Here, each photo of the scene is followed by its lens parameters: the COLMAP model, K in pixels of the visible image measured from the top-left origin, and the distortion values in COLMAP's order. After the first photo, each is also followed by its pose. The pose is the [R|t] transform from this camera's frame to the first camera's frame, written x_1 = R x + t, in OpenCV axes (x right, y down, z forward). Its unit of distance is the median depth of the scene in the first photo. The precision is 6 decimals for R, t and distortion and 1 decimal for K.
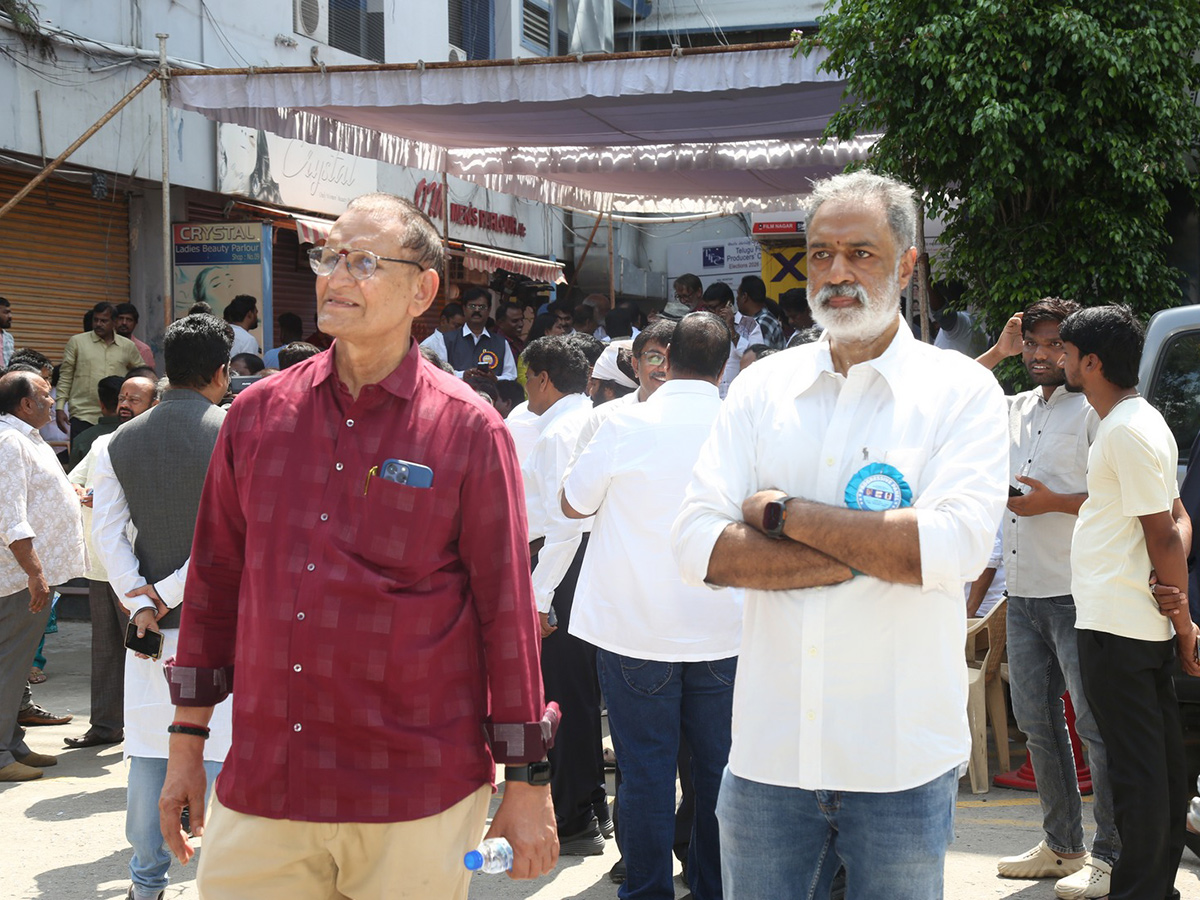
lens RADIAL K [[2692.1, 0, 600.0], [0, 2692.1, 450.0], [0, 0, 1]] dist [0.604966, 0.128646]
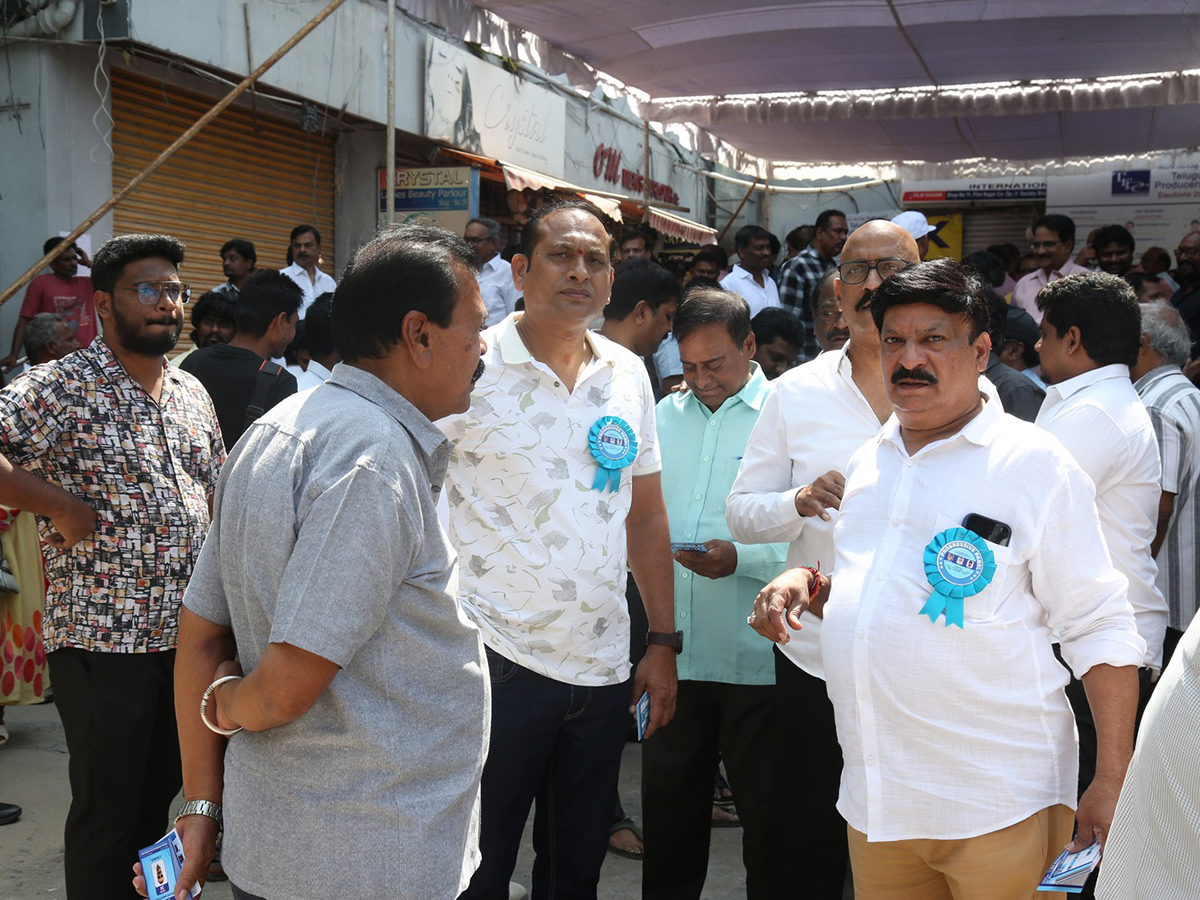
lens RADIAL K [[1869.4, 0, 600.0], [0, 1869.4, 450.0], [0, 0, 1]] dist [0.259920, 0.149553]
pose [[0.999762, 0.018132, -0.012172, -0.067142], [-0.017732, 0.999325, 0.032173, -0.005628], [0.012747, -0.031950, 0.999408, 0.328300]]
